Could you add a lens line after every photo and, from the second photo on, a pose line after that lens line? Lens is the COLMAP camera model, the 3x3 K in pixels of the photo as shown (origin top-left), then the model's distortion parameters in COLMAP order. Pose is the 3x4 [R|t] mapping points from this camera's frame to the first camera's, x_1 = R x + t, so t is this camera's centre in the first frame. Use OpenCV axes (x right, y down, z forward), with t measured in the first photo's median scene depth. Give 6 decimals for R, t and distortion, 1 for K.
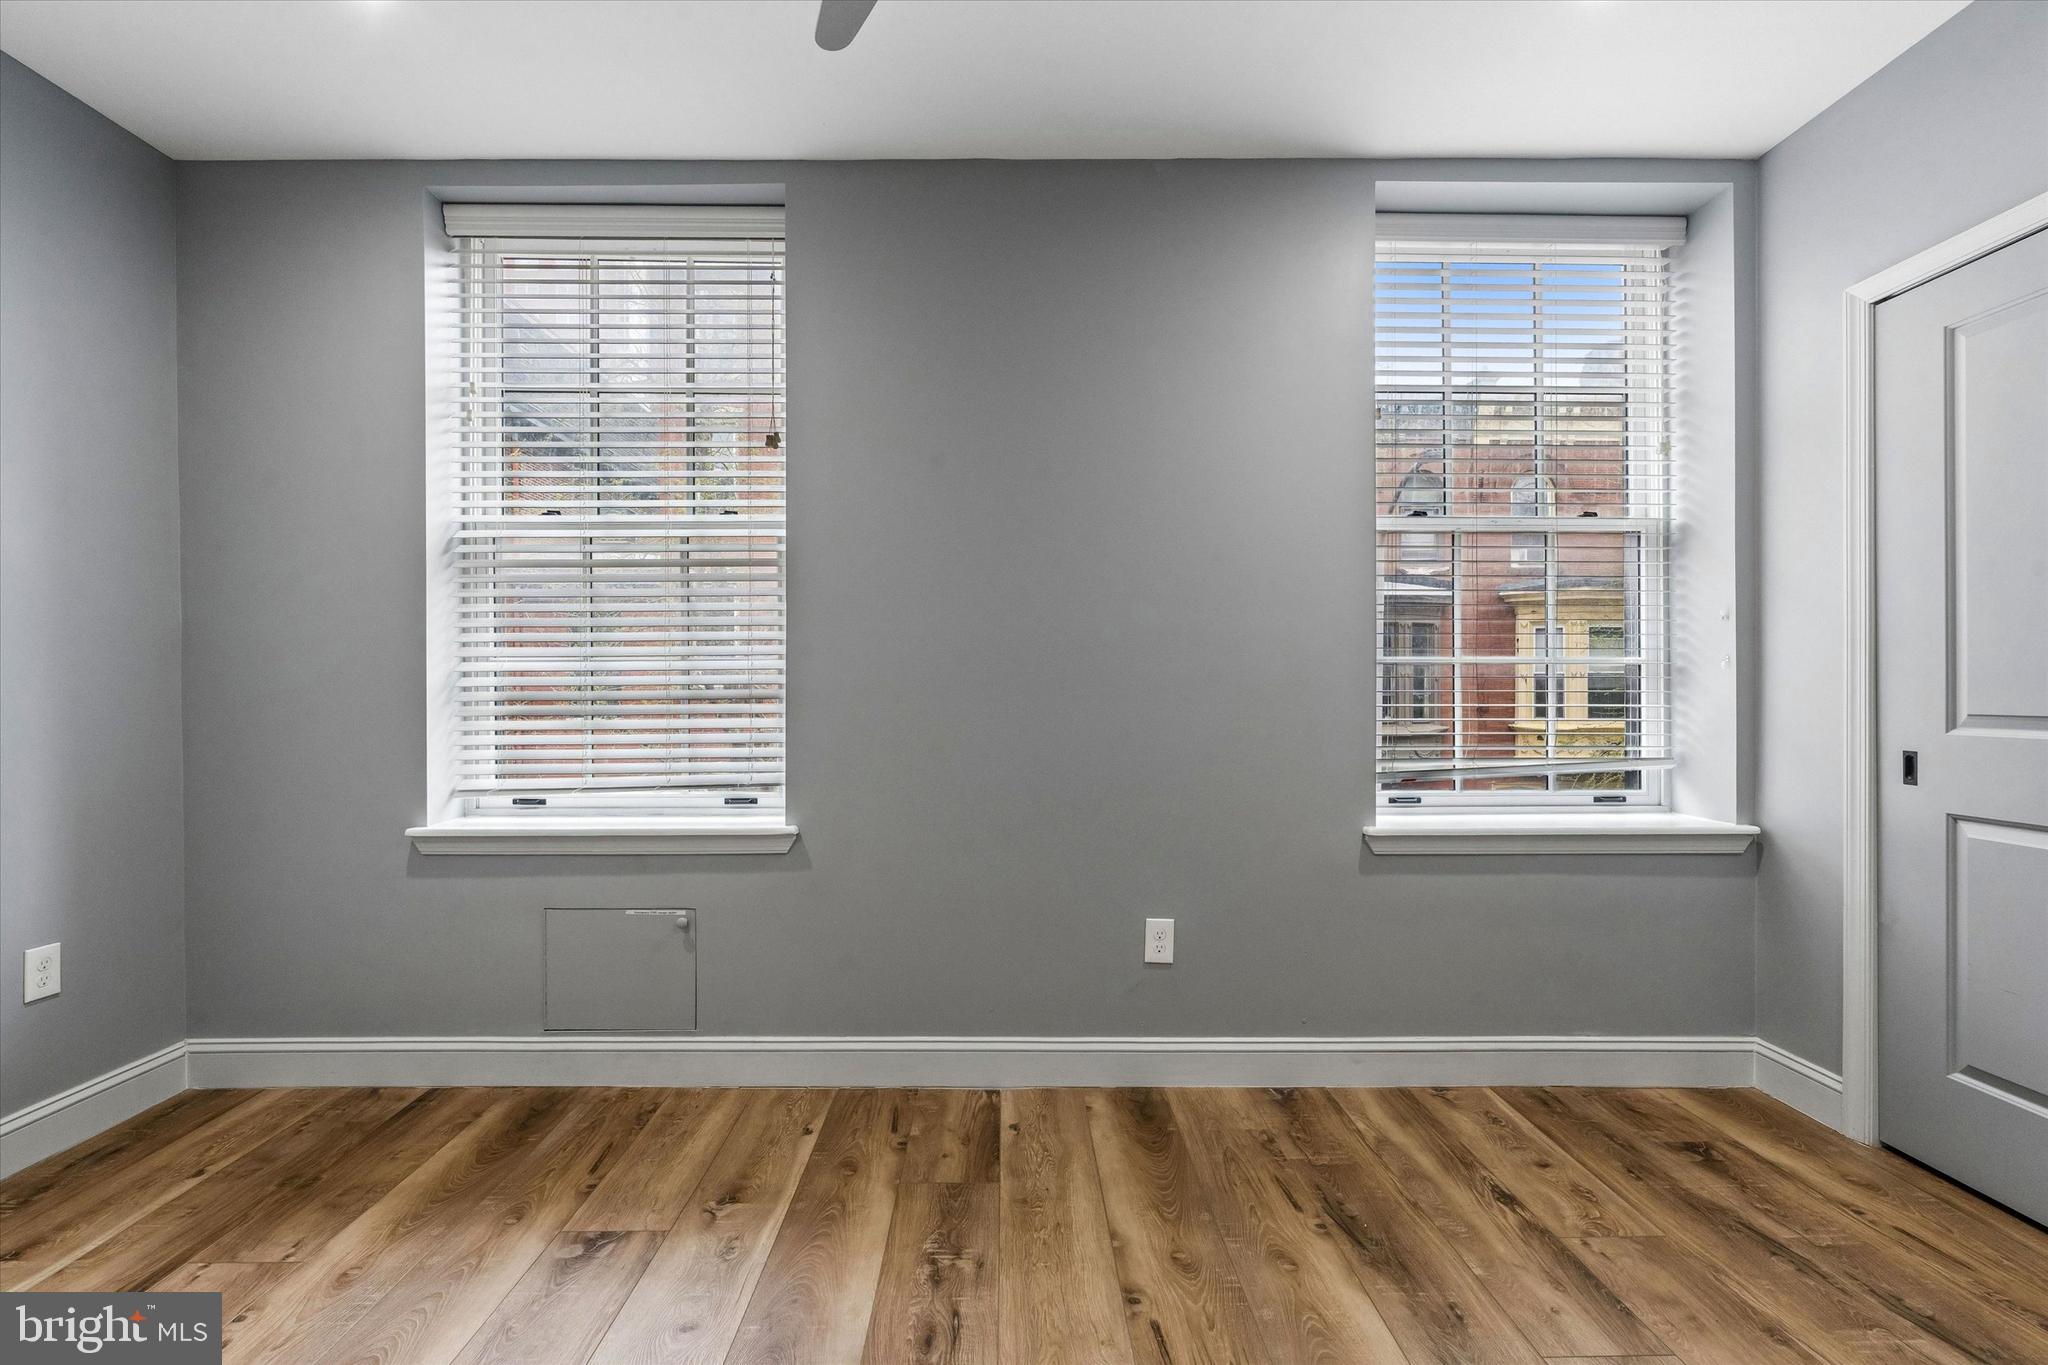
lens RADIAL K [[894.9, 0, 1011.0], [0, 894.9, 699.0], [0, 0, 1]] dist [-0.006797, 0.000679]
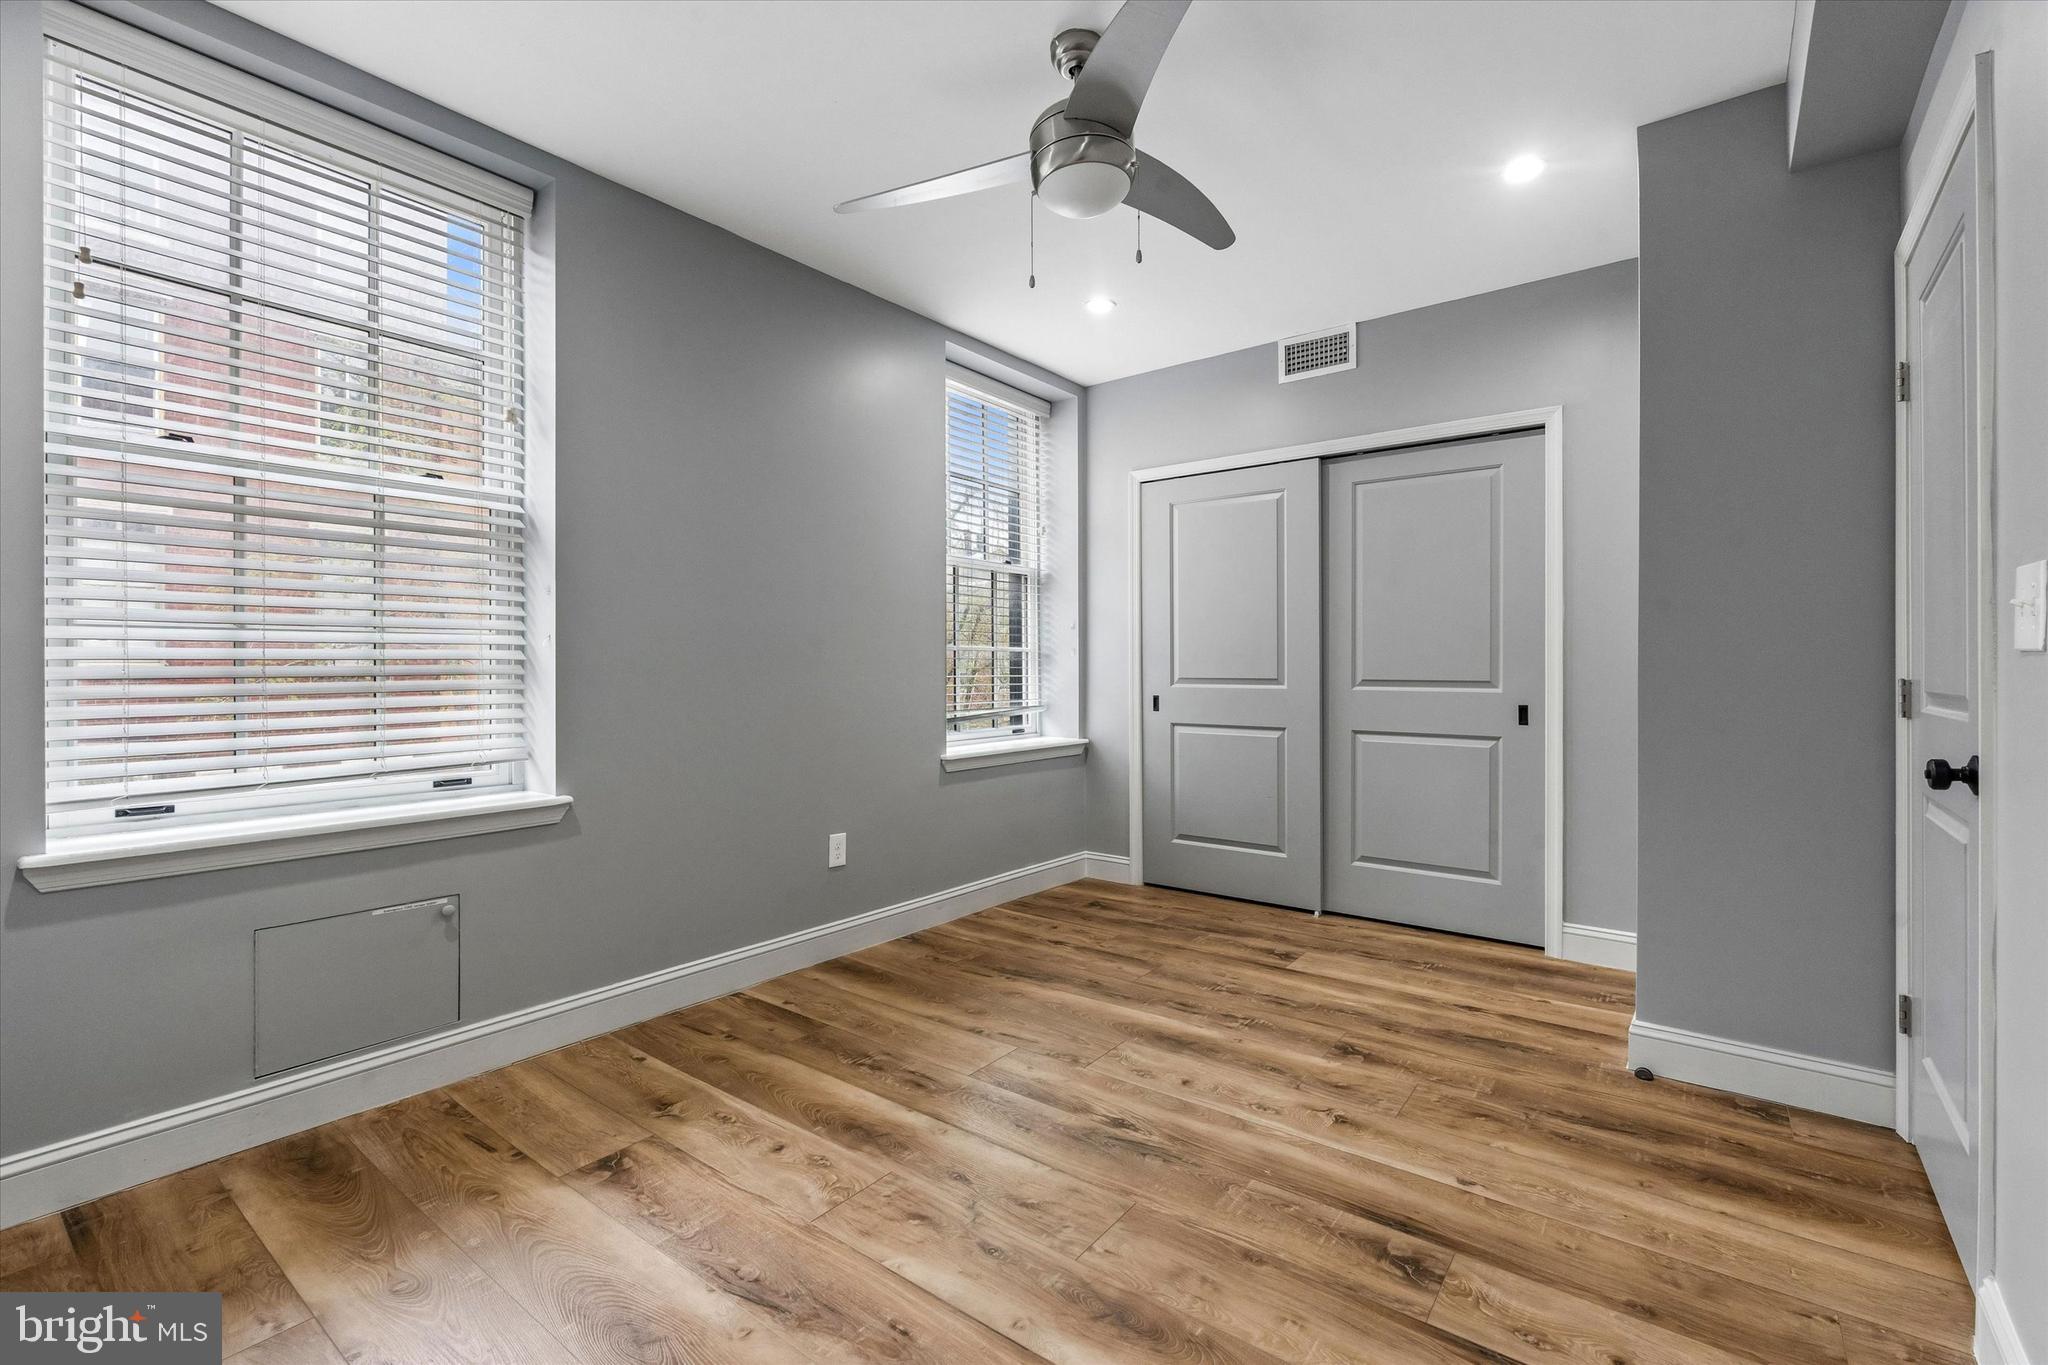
lens RADIAL K [[894.9, 0, 1024.4], [0, 894.9, 675.2], [0, 0, 1]] dist [-0.006797, 0.000679]
pose [[0.613722, -0.005288, 0.789504, -0.787934], [0.006730, 0.999976, 0.001466, 0.003687], [-0.789493, 0.004413, 0.613743, -0.067644]]
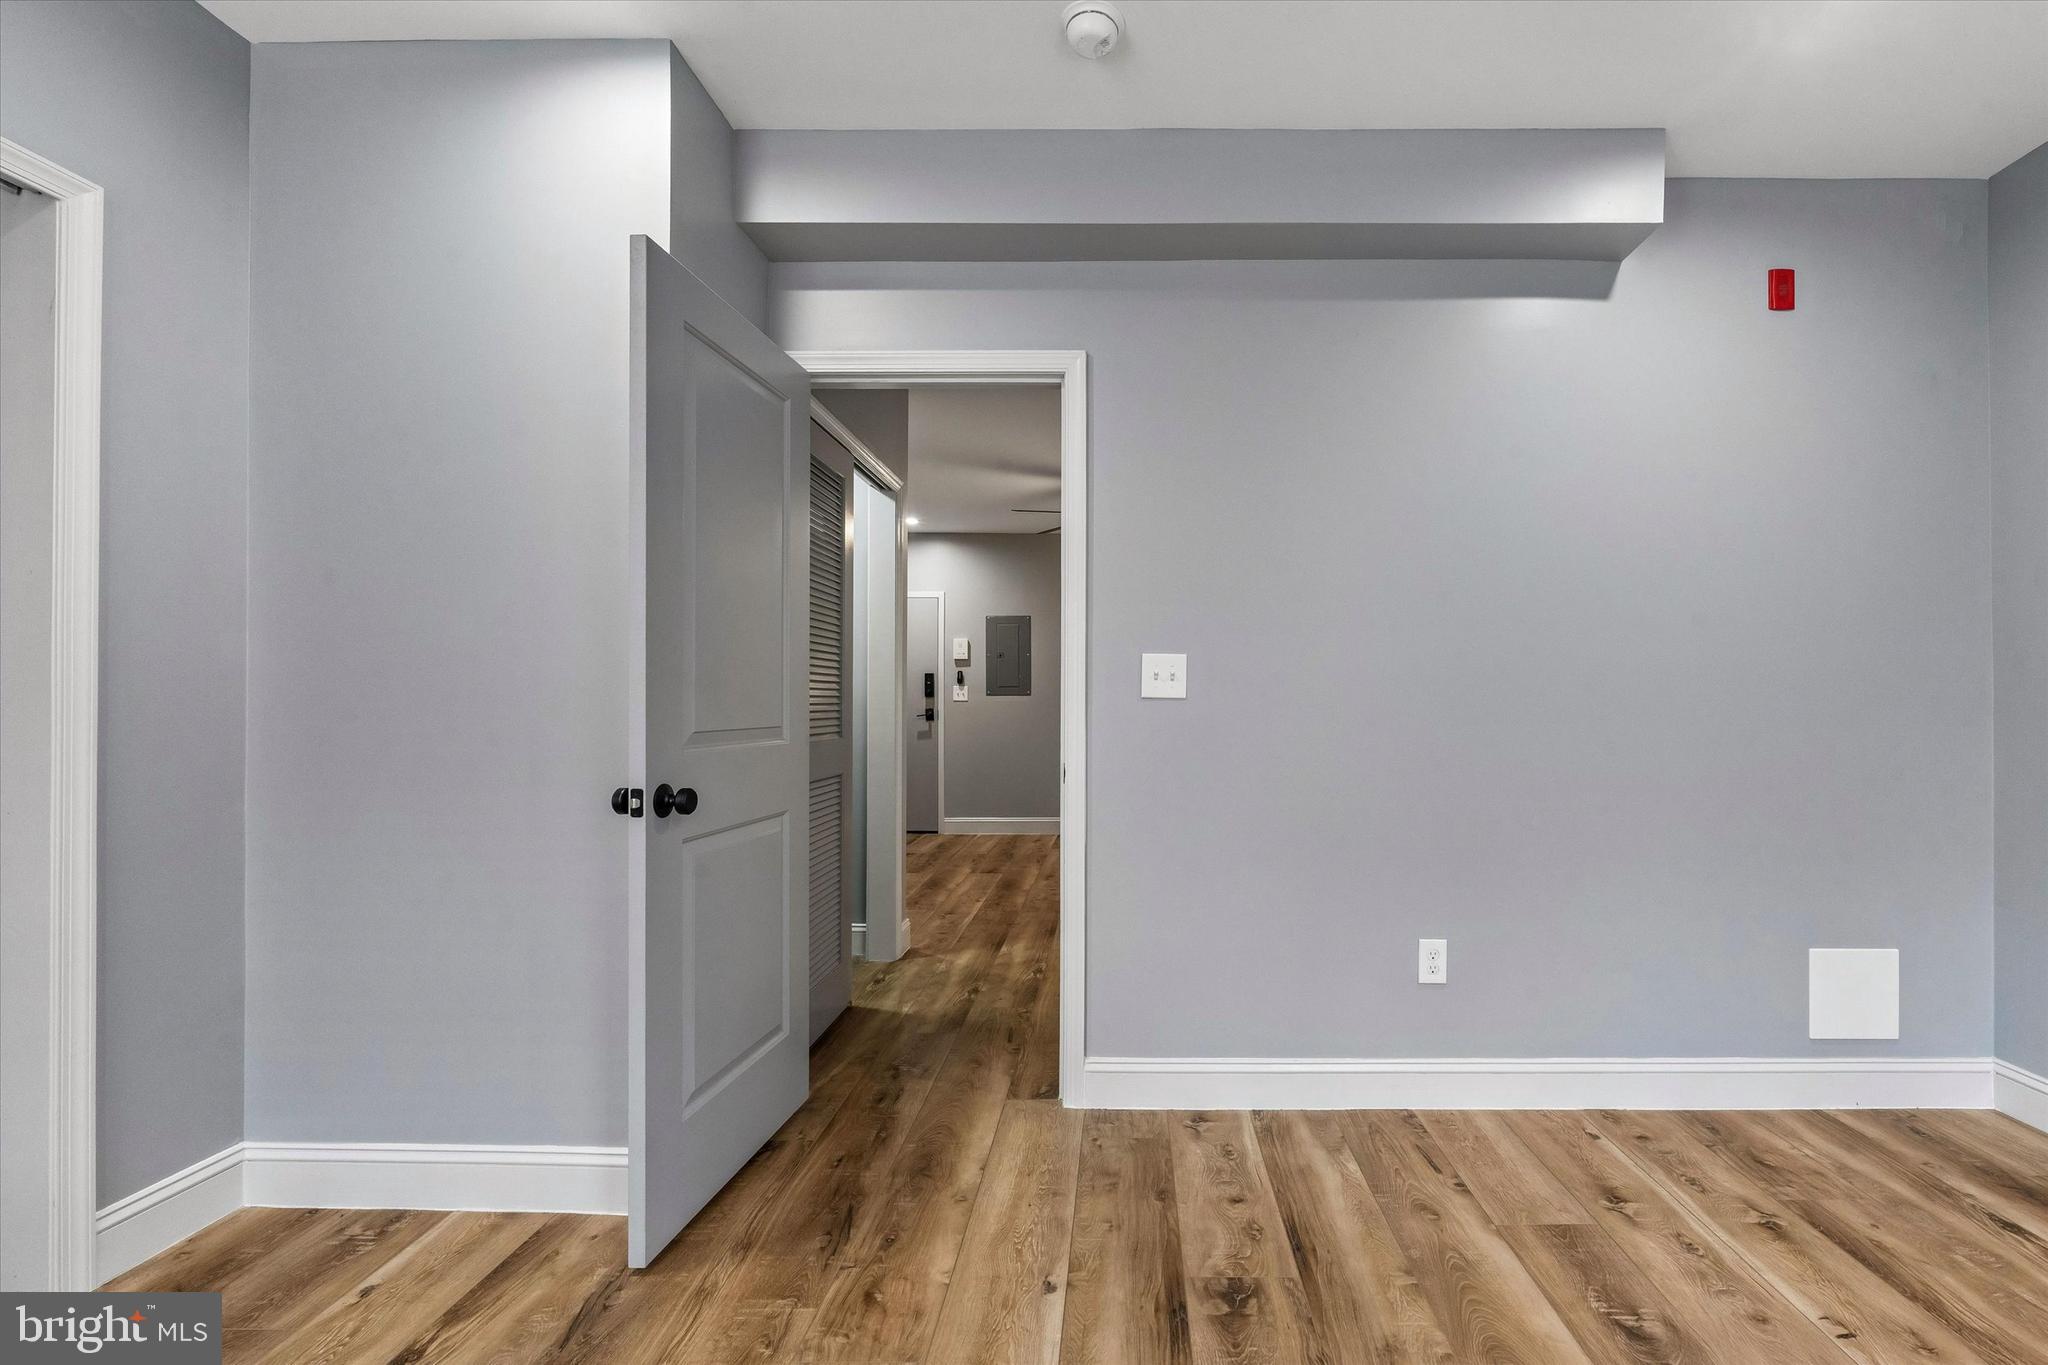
lens RADIAL K [[894.9, 0, 1133.0], [0, 894.9, 697.4], [0, 0, 1]] dist [-0.006797, 0.000679]
pose [[-0.999998, -0.000491, 0.001839, 0.037617], [-0.000485, 0.999994, 0.003397, -0.010624], [-0.001841, 0.003396, -0.999993, 0.845819]]
